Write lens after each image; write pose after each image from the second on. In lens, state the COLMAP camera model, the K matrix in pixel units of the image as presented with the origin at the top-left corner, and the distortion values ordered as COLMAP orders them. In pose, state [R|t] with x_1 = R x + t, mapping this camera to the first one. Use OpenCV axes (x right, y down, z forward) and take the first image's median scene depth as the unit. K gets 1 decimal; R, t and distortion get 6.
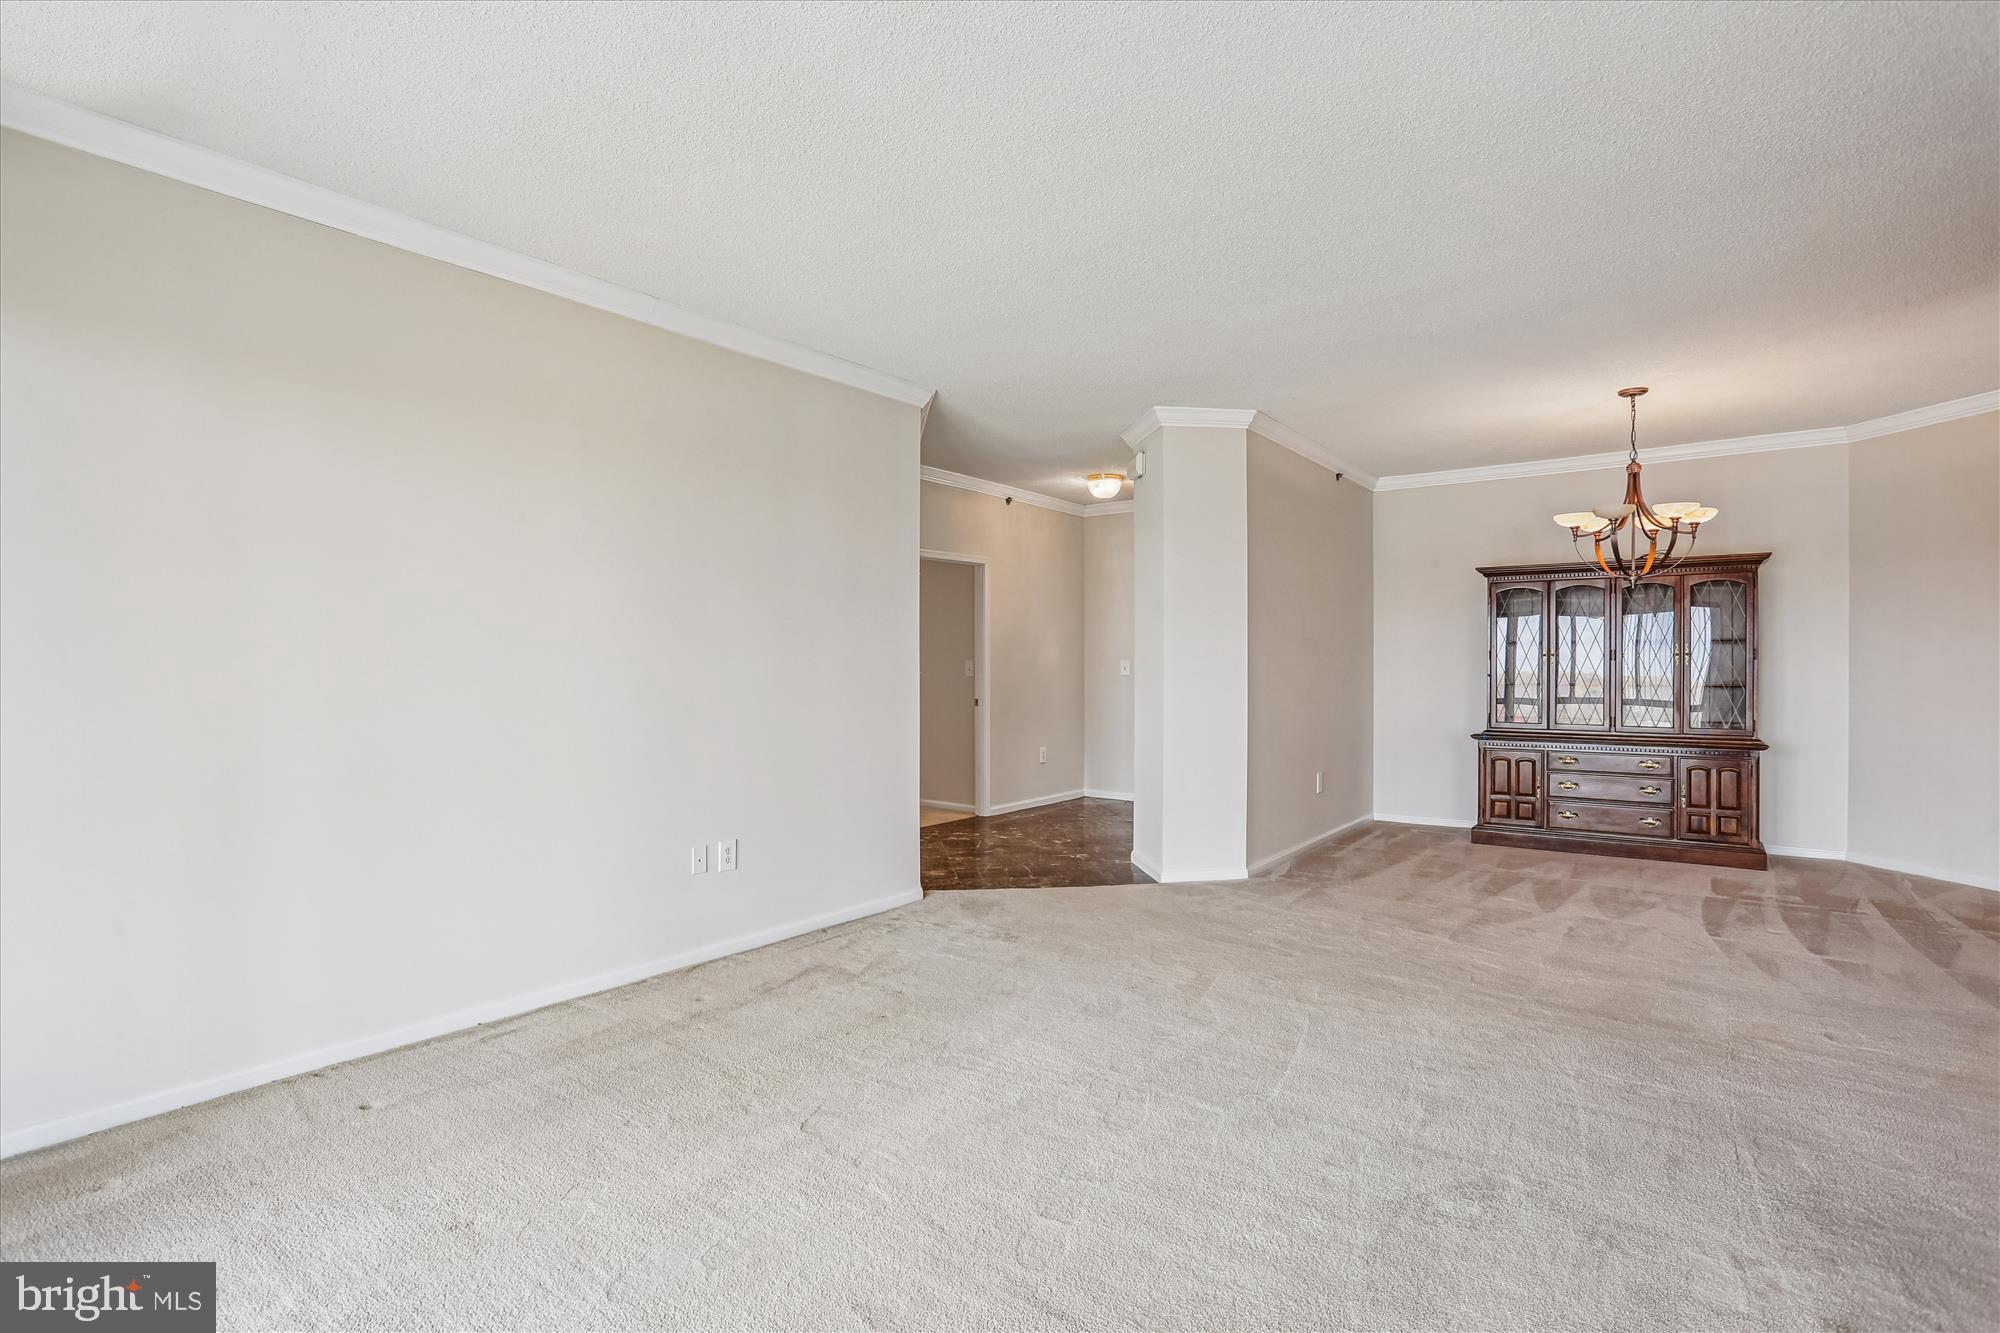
lens RADIAL K [[964.4, 0, 984.4], [0, 964.4, 675.6], [0, 0, 1]] dist [-0.068533, 0.021382]
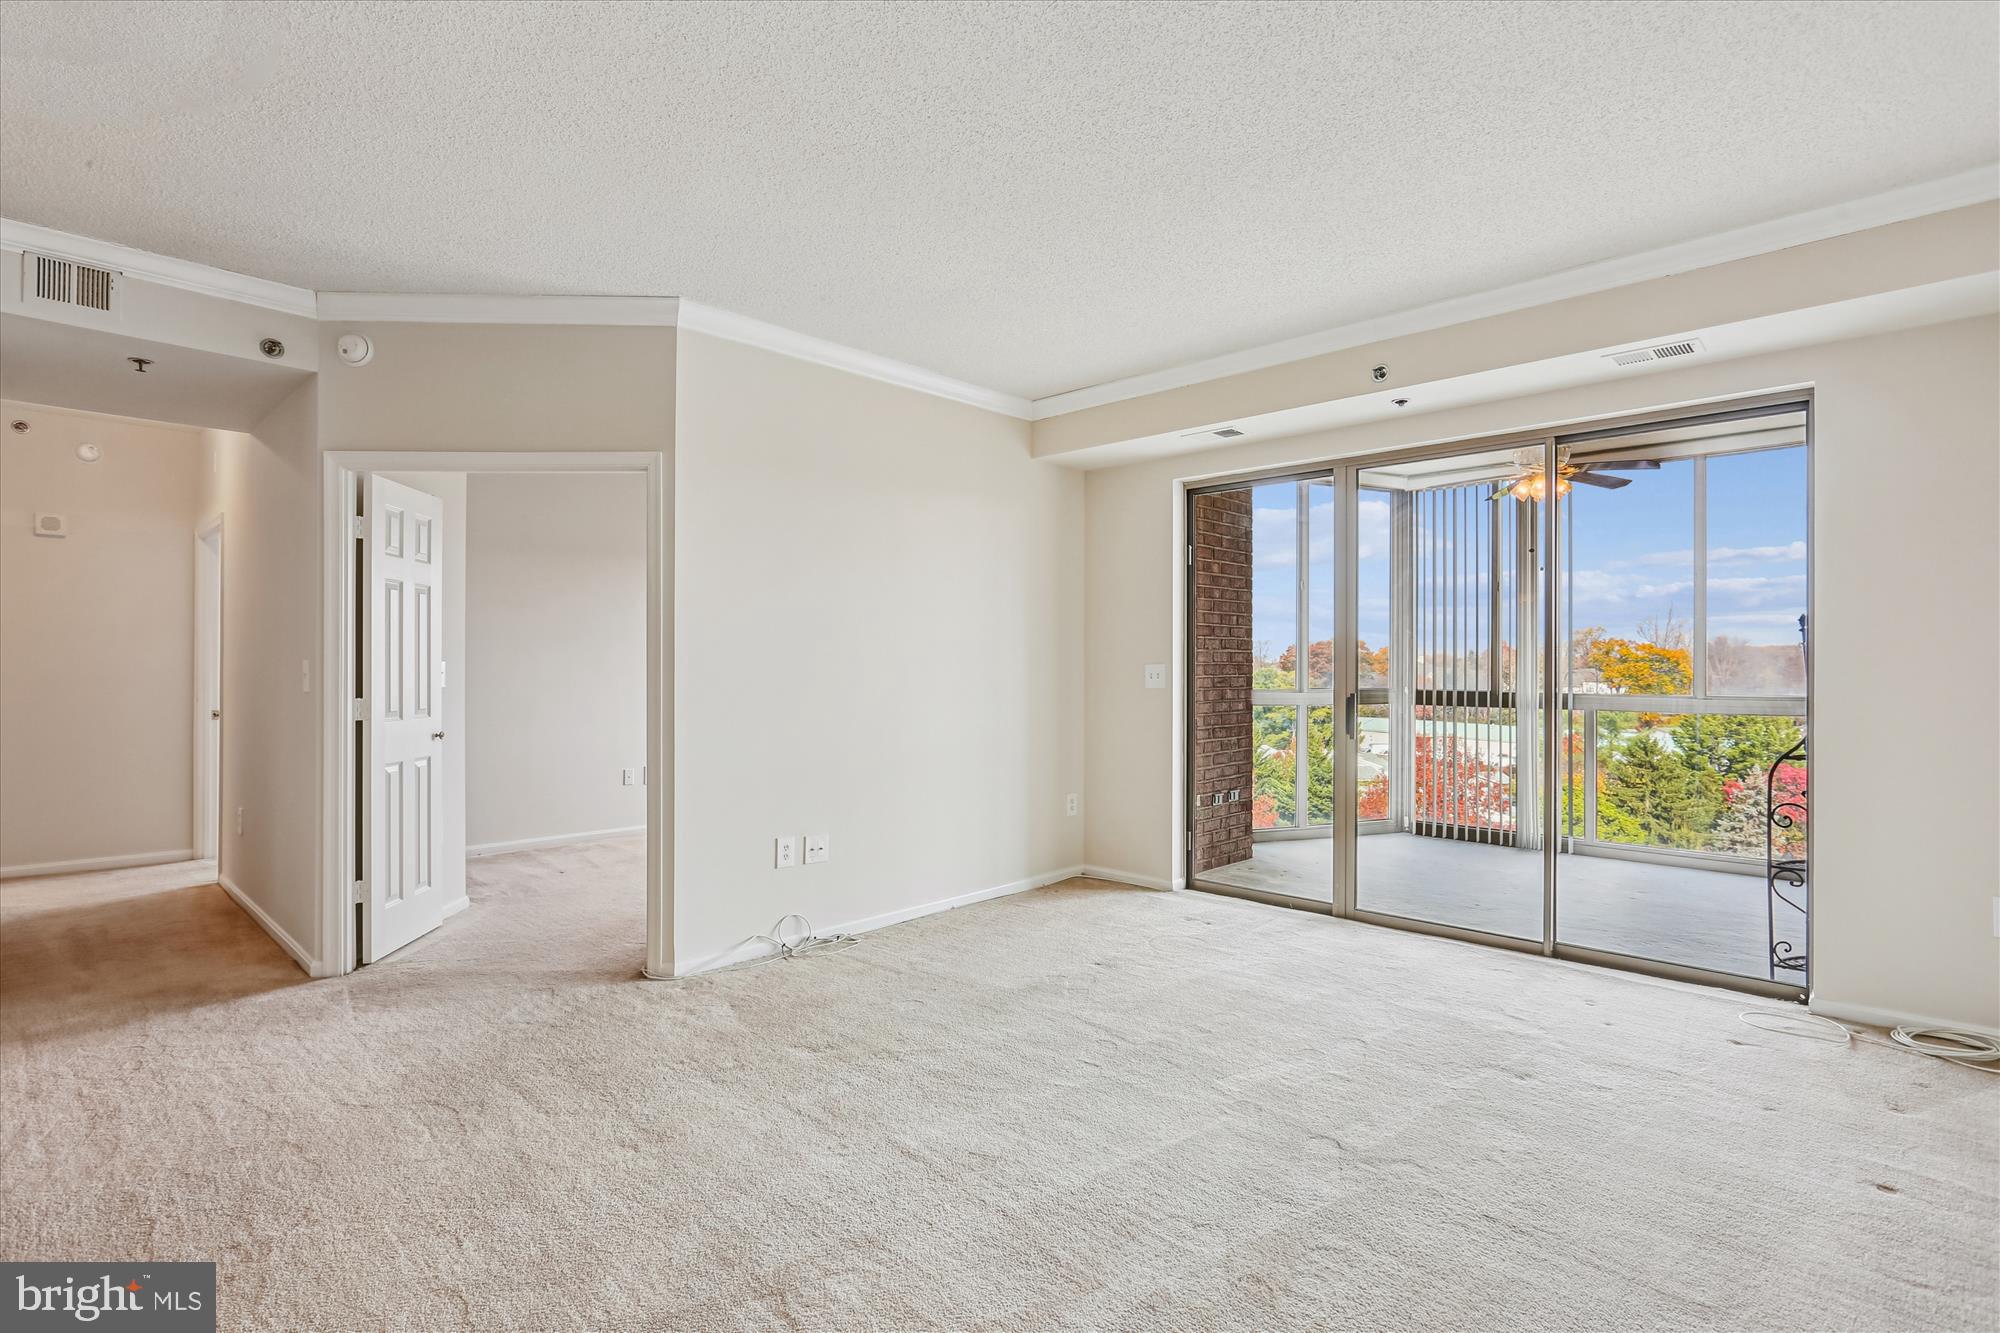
lens RADIAL K [[963.8, 0, 980.9], [0, 963.8, 674.3], [0, 0, 1]] dist [-0.014217, 0.004445]
pose [[-0.993542, -0.000224, 0.113465, 0.031557], [0.002405, 0.999732, 0.023037, -0.014569], [-0.113440, 0.023161, -0.993275, 1.041090]]
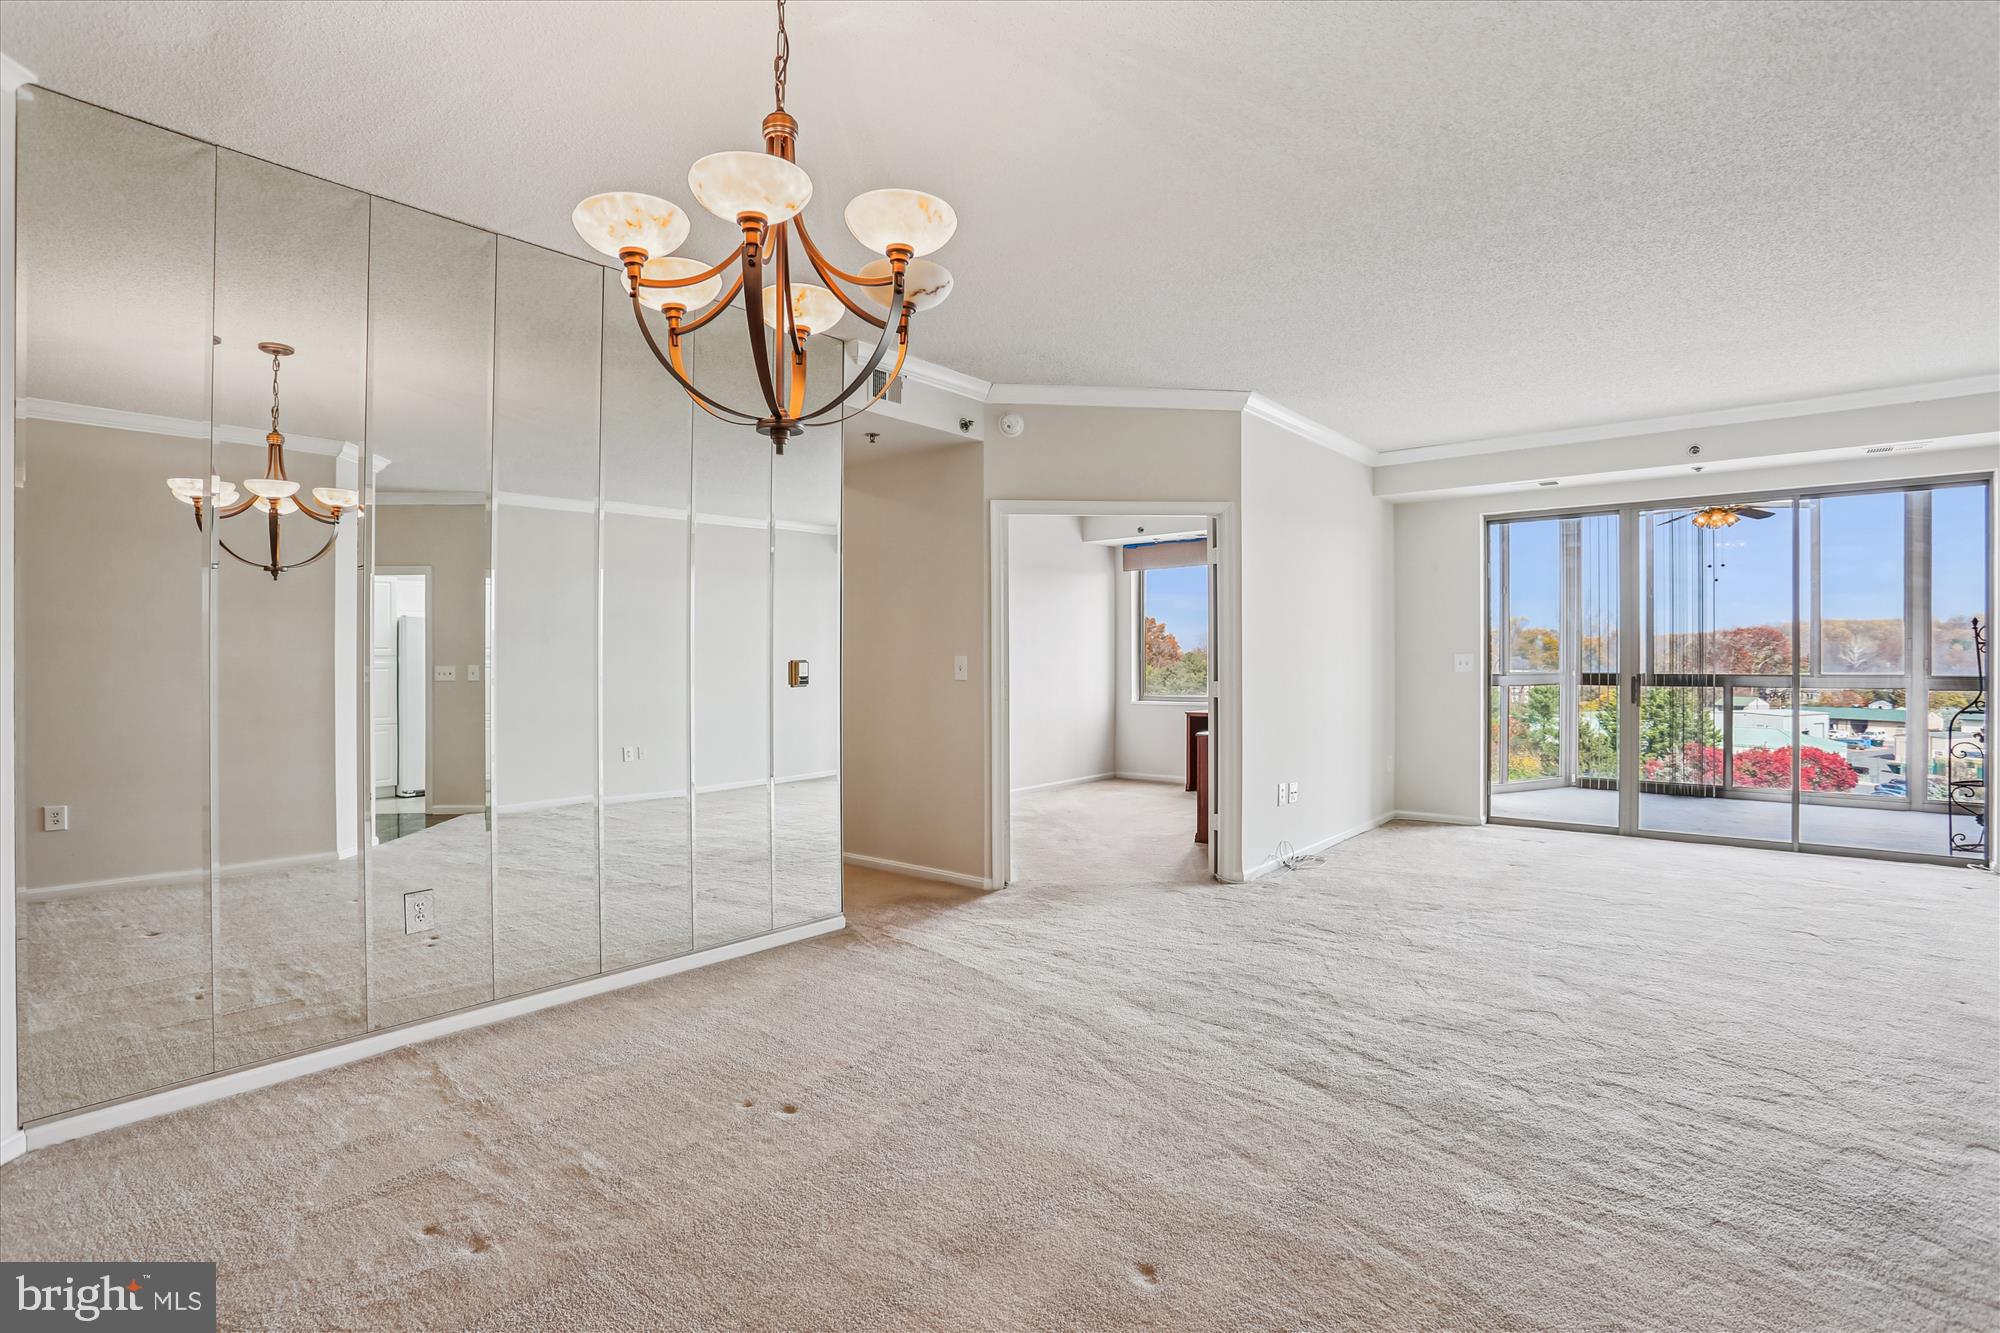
lens RADIAL K [[982.8, 0, 985.5], [0, 982.8, 664.1], [0, 0, 1]] dist [-0.073233, 0.034025]
pose [[-0.999068, 0.008282, 0.042360, 0.605895], [0.009164, 0.999744, 0.020683, -0.021027], [-0.042178, 0.021052, -0.998888, 1.398479]]
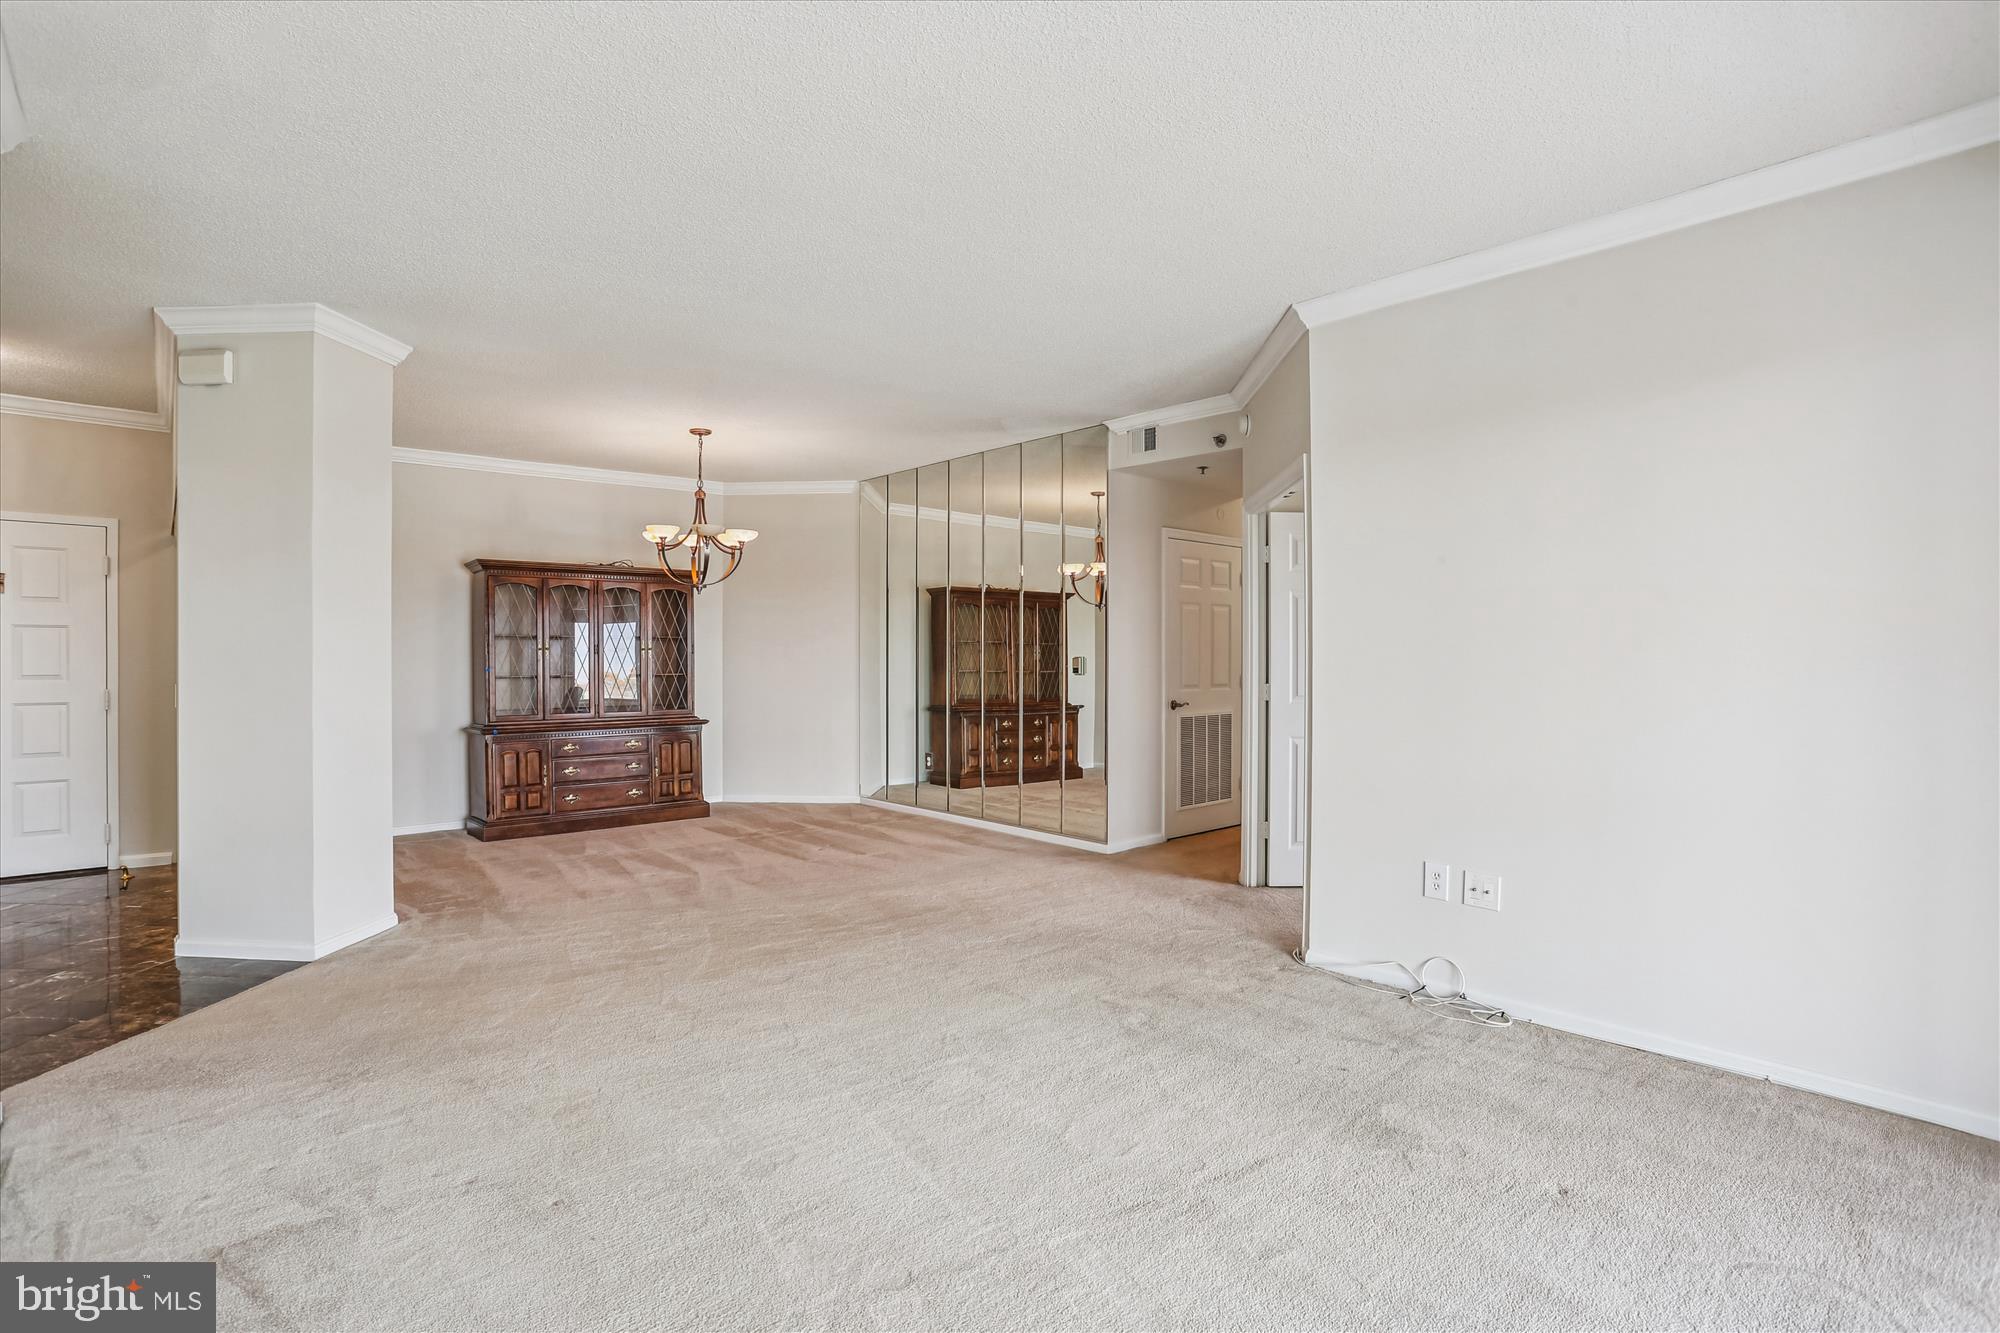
lens RADIAL K [[982.8, 0, 985.5], [0, 982.8, 664.1], [0, 0, 1]] dist [-0.073233, 0.034025]
pose [[0.190946, -0.007424, 0.981572, -0.473631], [0.009938, 0.999935, 0.005630, -0.007537], [-0.981550, 0.008680, 0.191007, 0.405196]]
